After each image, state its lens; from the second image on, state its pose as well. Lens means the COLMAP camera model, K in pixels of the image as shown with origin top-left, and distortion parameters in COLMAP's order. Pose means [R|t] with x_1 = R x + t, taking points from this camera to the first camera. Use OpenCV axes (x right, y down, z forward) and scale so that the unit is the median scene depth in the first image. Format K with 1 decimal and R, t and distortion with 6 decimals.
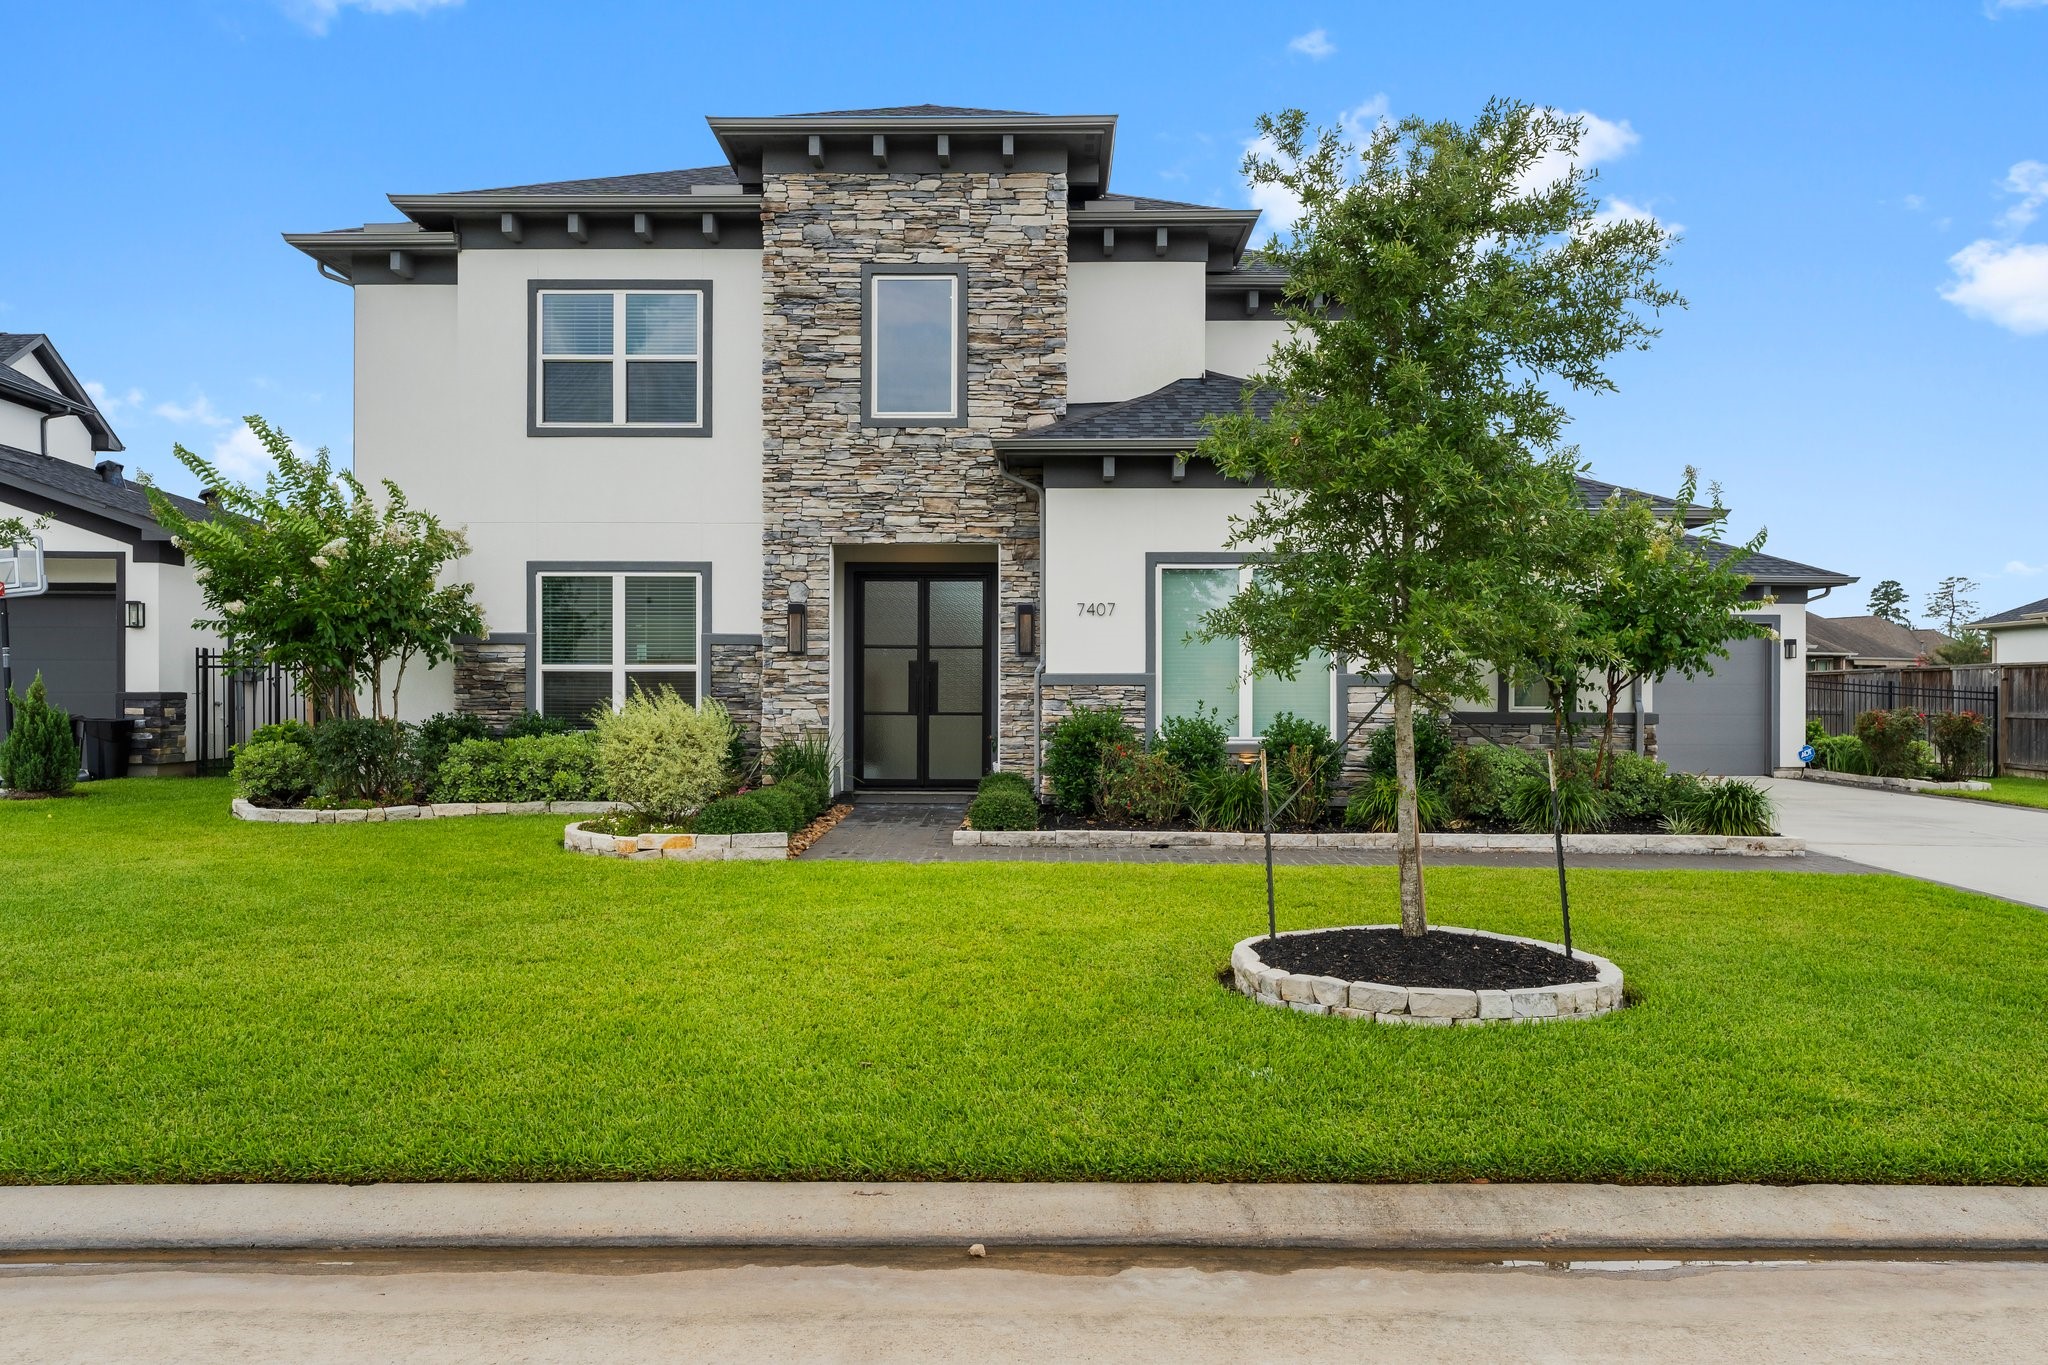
lens RADIAL K [[1402.3, 0, 1023.5], [0, 1402.3, 680.7], [0, 0, 1]] dist [0.006048, 0.000237]
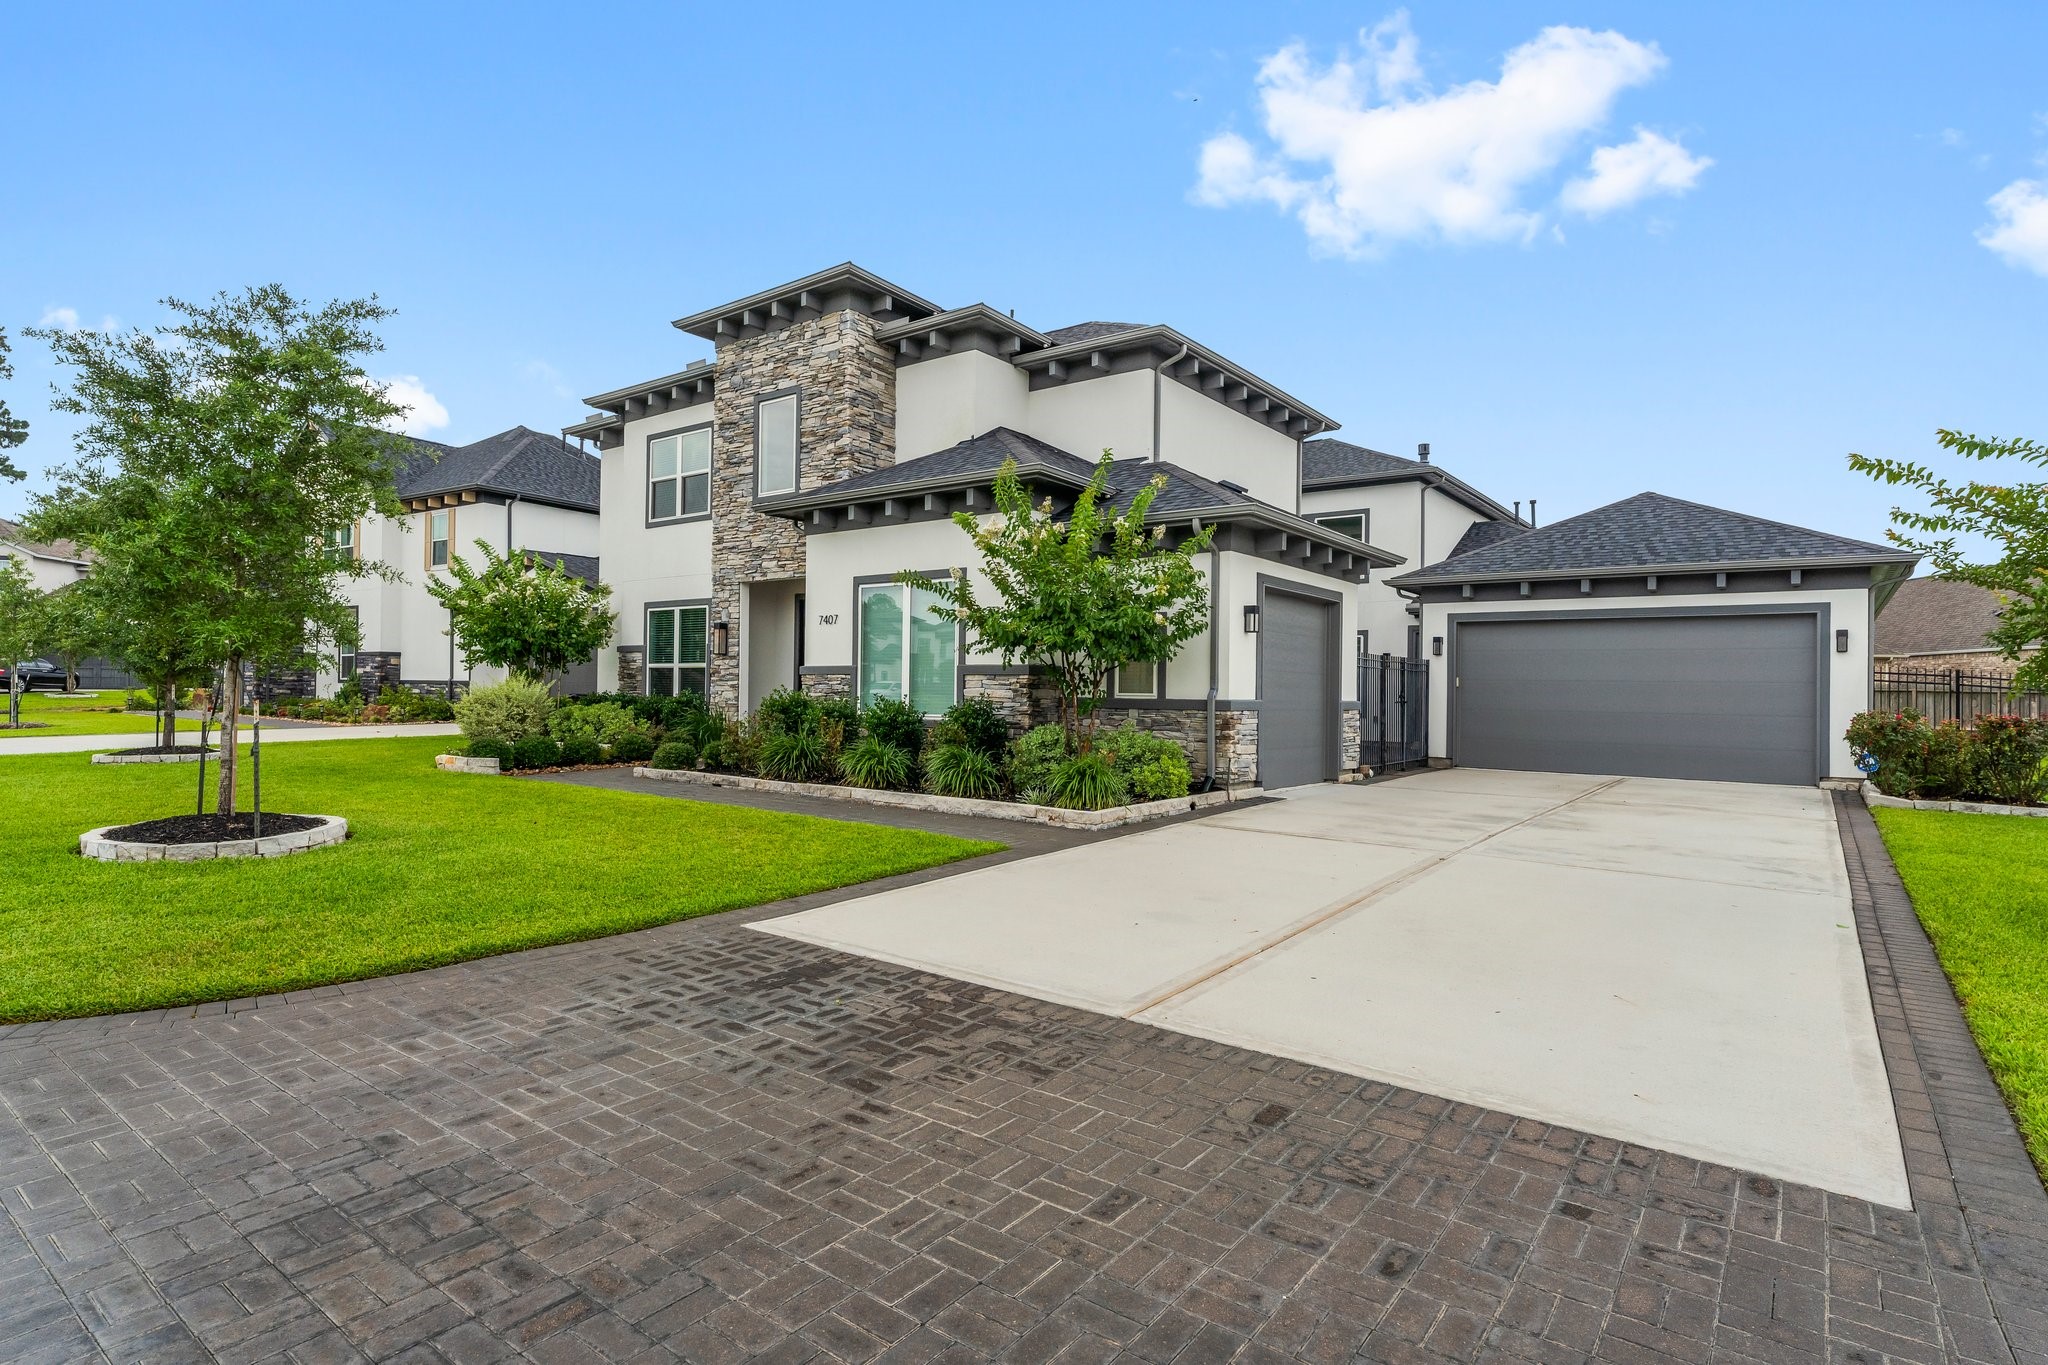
lens RADIAL K [[1053.7, 0, 1024.5], [0, 1053.7, 680.2], [0, 0, 1]] dist [-0.001823, -0.000242]
pose [[0.804038, 0.001744, -0.594575, 0.792533], [-0.007086, 0.999953, -0.006649, 0.013738], [0.594535, 0.009560, 0.804013, 0.264691]]
